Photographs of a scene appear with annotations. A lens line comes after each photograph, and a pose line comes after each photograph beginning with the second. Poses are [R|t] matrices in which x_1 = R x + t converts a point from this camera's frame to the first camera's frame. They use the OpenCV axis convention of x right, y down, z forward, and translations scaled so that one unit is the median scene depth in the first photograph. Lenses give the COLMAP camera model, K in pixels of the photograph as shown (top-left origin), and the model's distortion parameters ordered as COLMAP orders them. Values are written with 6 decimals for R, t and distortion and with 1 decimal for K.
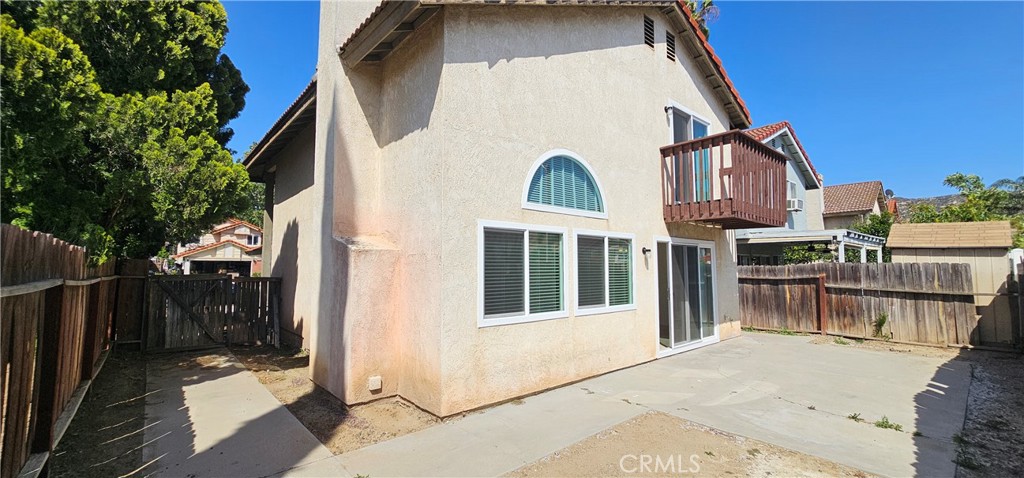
lens RADIAL K [[424.4, 0, 512.0], [0, 424.4, 239.0], [0, 0, 1]] dist [-0.000764, -0.000083]
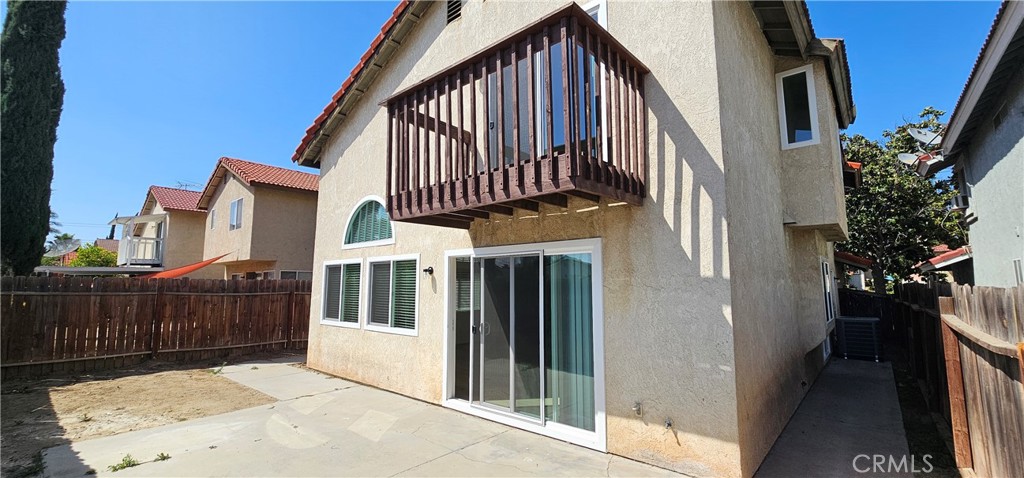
lens RADIAL K [[410.7, 0, 512.0], [0, 410.7, 239.0], [0, 0, 1]] dist [0.000476, -0.008558]
pose [[0.144411, -0.117765, -0.982485, 1.773894], [0.065417, 0.991857, -0.109273, 0.100206], [0.987353, -0.048491, 0.150939, 1.582386]]
